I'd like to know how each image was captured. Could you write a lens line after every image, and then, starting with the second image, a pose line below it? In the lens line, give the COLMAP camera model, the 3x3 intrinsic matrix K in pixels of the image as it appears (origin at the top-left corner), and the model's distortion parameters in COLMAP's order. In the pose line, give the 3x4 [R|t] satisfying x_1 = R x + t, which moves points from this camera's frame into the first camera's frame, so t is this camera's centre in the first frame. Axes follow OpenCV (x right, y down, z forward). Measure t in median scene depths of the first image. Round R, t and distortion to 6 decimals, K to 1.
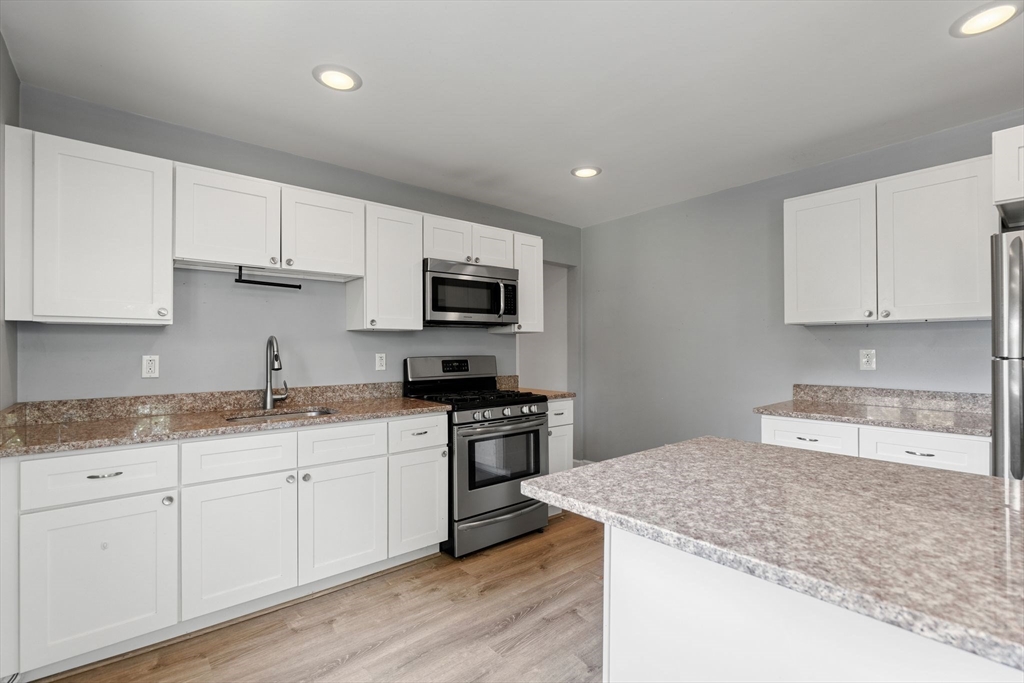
lens RADIAL K [[469.9, 0, 511.5], [0, 469.9, 343.6], [0, 0, 1]] dist [0.000984, -0.000595]
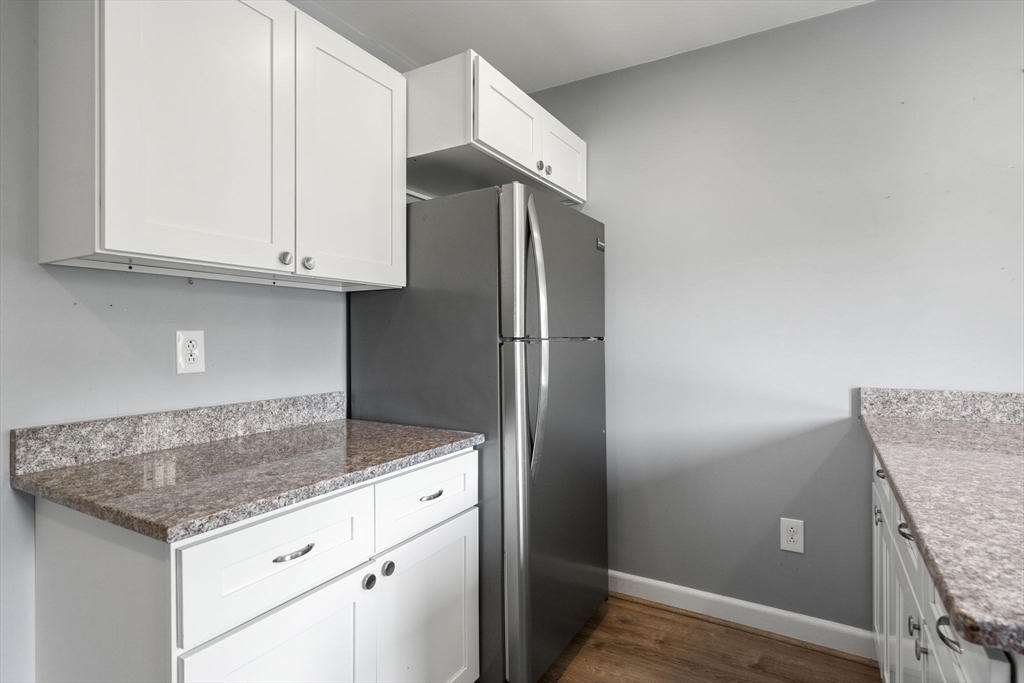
lens RADIAL K [[519.1, 0, 514.4], [0, 519.1, 339.2], [0, 0, 1]] dist [-0.000835, -0.000137]
pose [[-0.341990, 0.001465, 0.939702, 0.138558], [-0.002044, 0.999995, -0.002302, 0.022537], [-0.939701, -0.002708, -0.341985, 0.899599]]
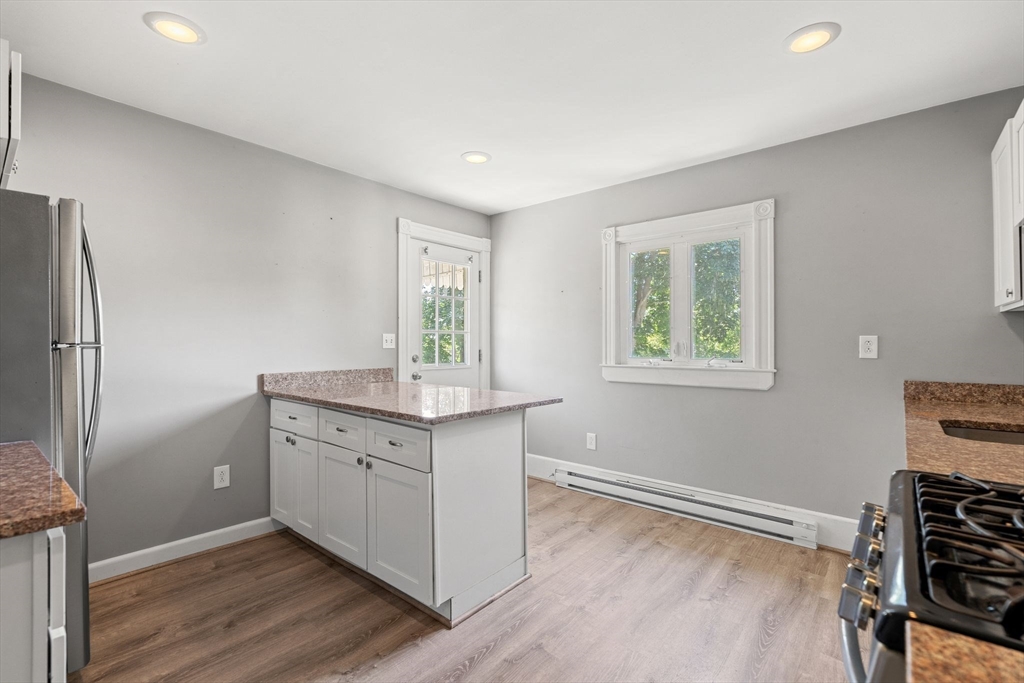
lens RADIAL K [[469.9, 0, 513.8], [0, 469.9, 341.9], [0, 0, 1]] dist [0.000984, -0.000595]
pose [[-0.984988, -0.003122, -0.172594, 0.193134], [-0.002172, 0.999981, -0.005692, 0.020477], [0.172608, -0.005232, -0.984977, 1.103034]]
